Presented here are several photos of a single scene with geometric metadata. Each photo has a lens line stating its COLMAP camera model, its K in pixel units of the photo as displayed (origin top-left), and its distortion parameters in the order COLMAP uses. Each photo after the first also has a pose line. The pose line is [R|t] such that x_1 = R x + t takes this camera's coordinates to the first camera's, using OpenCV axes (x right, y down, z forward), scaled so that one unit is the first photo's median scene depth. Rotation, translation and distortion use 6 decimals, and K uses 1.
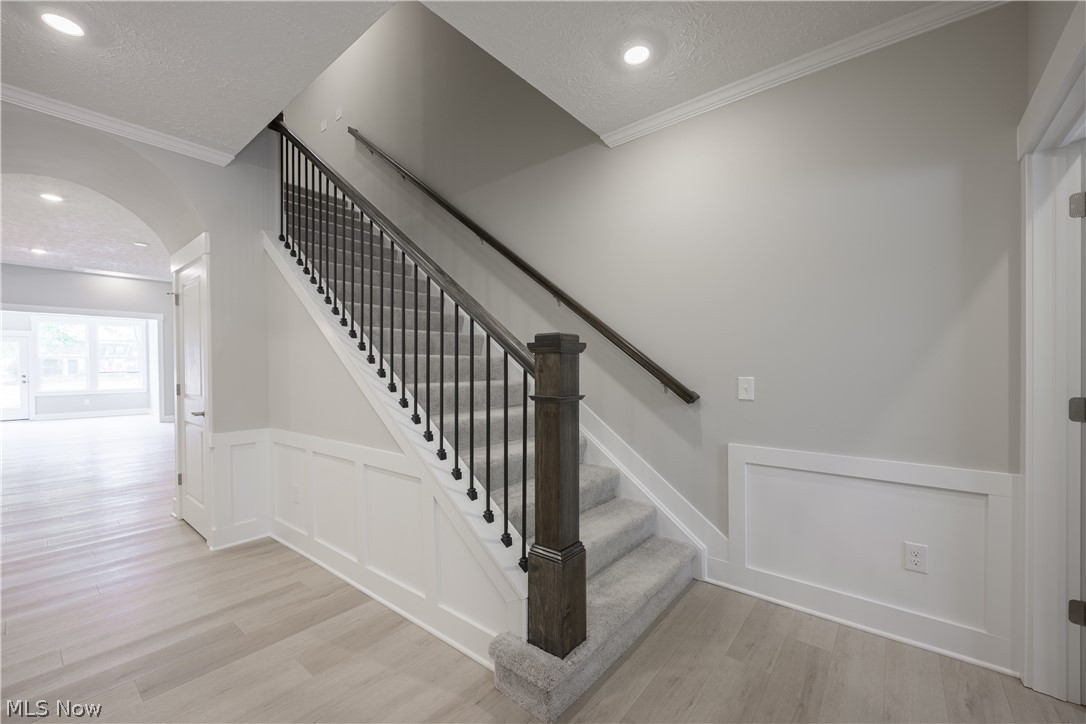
lens RADIAL K [[438.0, 0, 543.0], [0, 438.0, 362.0], [0, 0, 1]] dist [-0.000322, 0.000313]
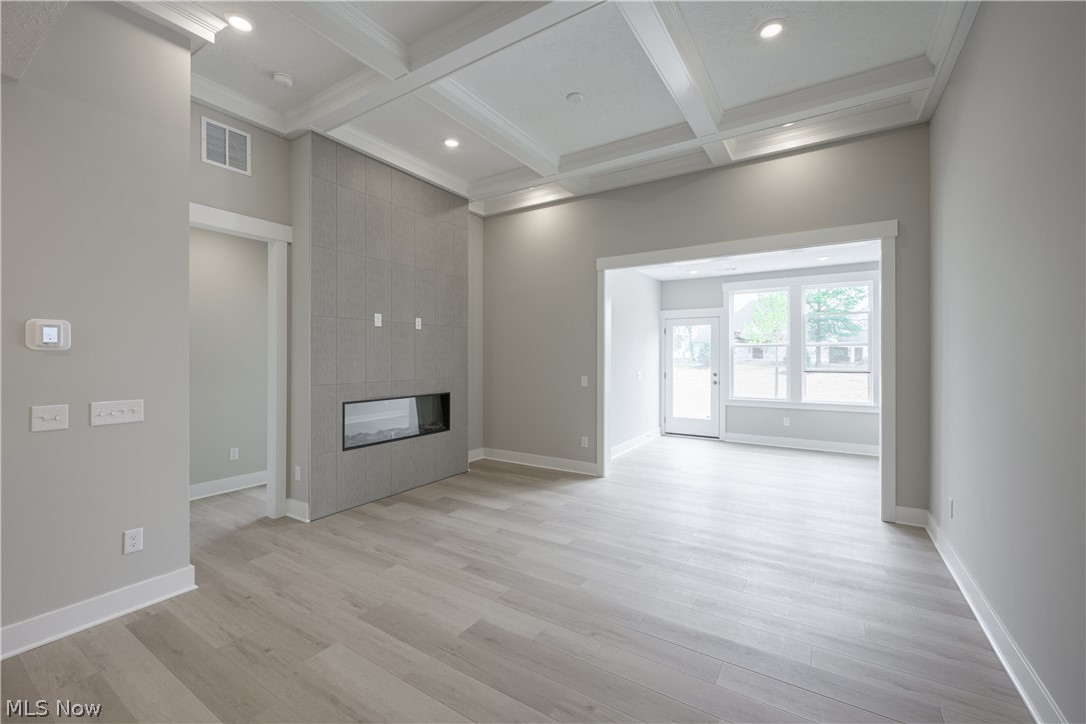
lens RADIAL K [[444.8, 0, 549.7], [0, 444.8, 352.4], [0, 0, 1]] dist [-0.001327, -0.000133]
pose [[0.124239, 0.009053, -0.992211, -0.477231], [-0.003908, 0.999955, 0.008634, -0.007080], [0.992245, 0.002805, 0.124268, 0.601778]]
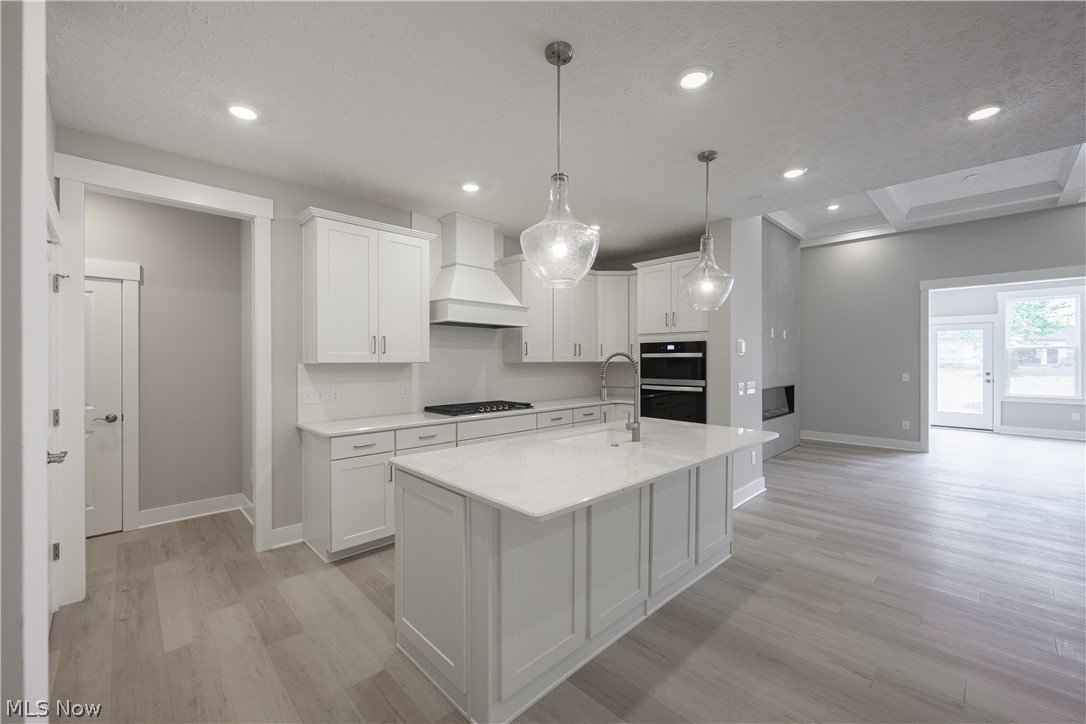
lens RADIAL K [[438.0, 0, 543.0], [0, 438.0, 362.0], [0, 0, 1]] dist [-0.000322, 0.000313]
pose [[-0.109914, 0.021088, -0.993717, -0.300627], [0.006926, 0.999767, 0.020450, -0.008910], [0.993917, -0.004634, -0.110035, 0.277372]]
